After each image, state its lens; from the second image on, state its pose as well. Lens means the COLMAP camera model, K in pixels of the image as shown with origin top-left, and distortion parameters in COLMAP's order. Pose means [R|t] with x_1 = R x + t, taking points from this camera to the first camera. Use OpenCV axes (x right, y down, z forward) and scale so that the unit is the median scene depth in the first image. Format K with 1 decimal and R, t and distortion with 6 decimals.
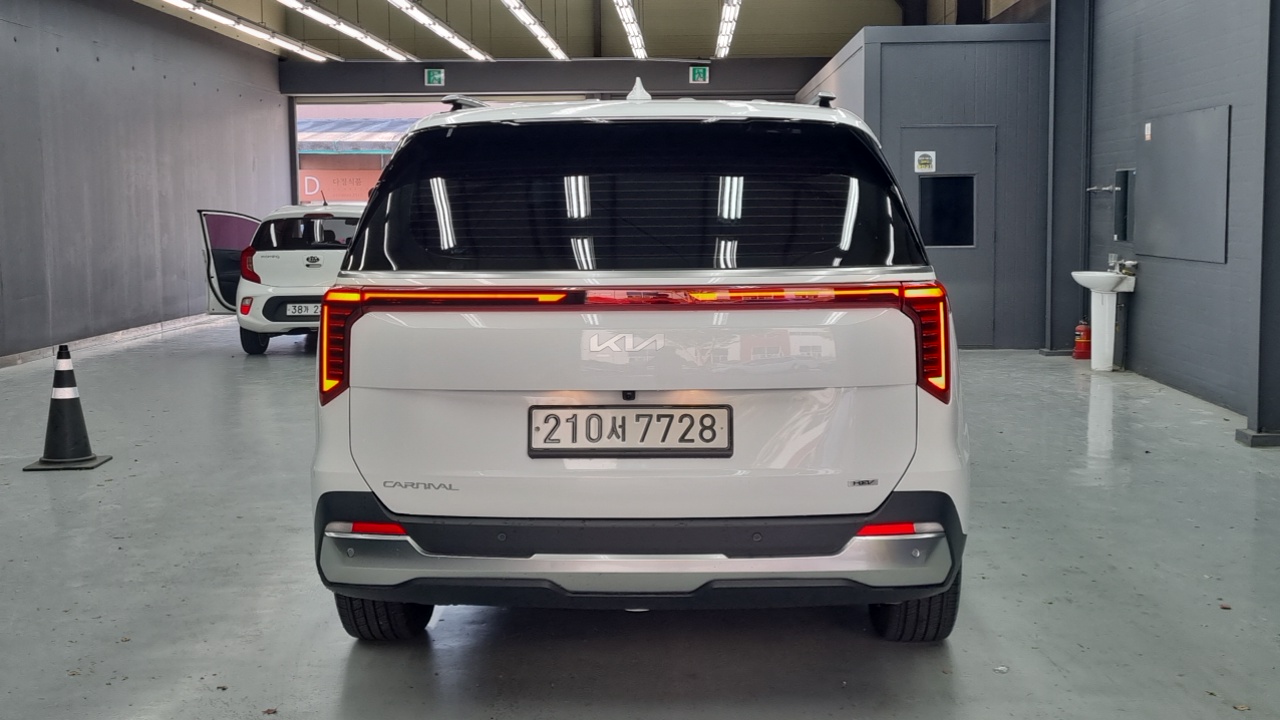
lens RADIAL K [[1465.1, 0, 651.5], [0, 1465.1, 355.8], [0, 0, 1]] dist [0.043834, 0.000000]
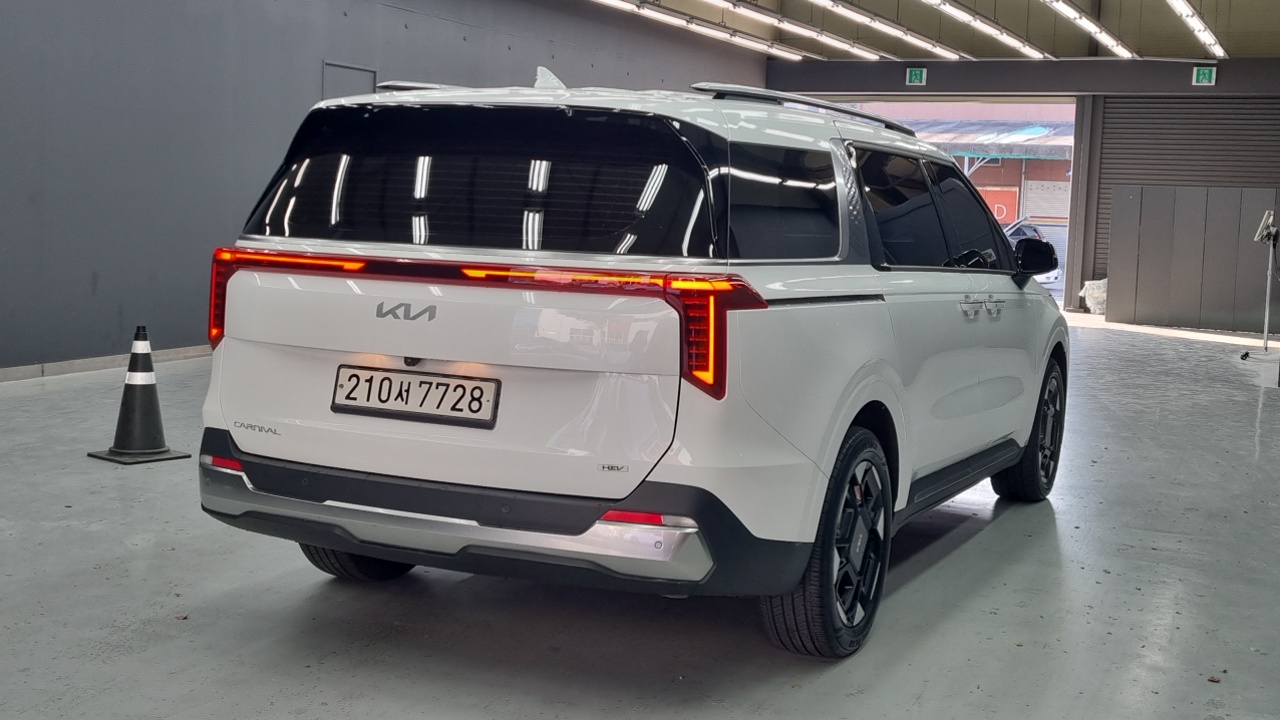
lens RADIAL K [[1465.1, 0, 646.8], [0, 1465.1, 346.1], [0, 0, 1]] dist [0.043834, 0.000000]
pose [[0.931621, 0.080620, -0.354376, 0.507400], [-0.082667, 0.996533, 0.009384, -0.008480], [0.353904, 0.020553, 0.935056, 0.062179]]
